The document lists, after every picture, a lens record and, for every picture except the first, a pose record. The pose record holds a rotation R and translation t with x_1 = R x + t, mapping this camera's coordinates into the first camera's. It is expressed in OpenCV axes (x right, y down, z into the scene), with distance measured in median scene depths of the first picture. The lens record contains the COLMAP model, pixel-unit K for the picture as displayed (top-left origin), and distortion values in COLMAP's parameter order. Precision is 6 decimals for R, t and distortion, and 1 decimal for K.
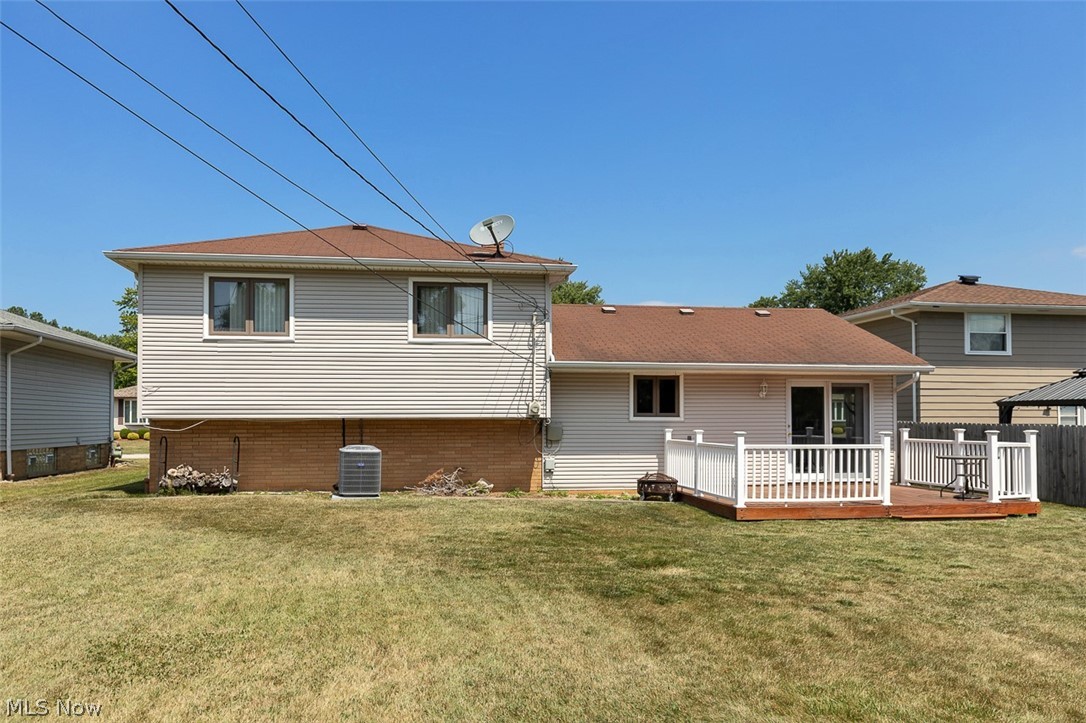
lens RADIAL K [[880.0, 0, 539.1], [0, 880.0, 364.3], [0, 0, 1]] dist [0.005629, 0.003226]
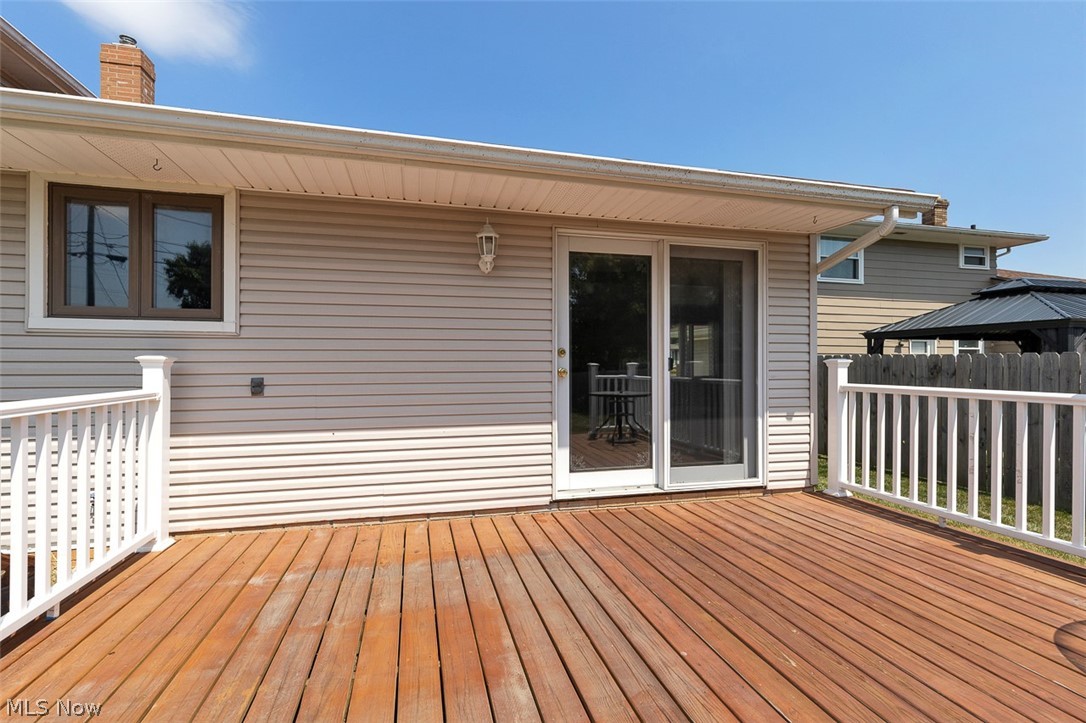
lens RADIAL K [[498.5, 0, 543.5], [0, 498.5, 361.7], [0, 0, 1]] dist [0.013586, -0.001656]
pose [[0.996006, 0.001606, 0.089268, 0.203036], [-0.006494, 0.998493, 0.054493, 0.049462], [-0.089046, -0.054855, 0.994516, 0.619648]]
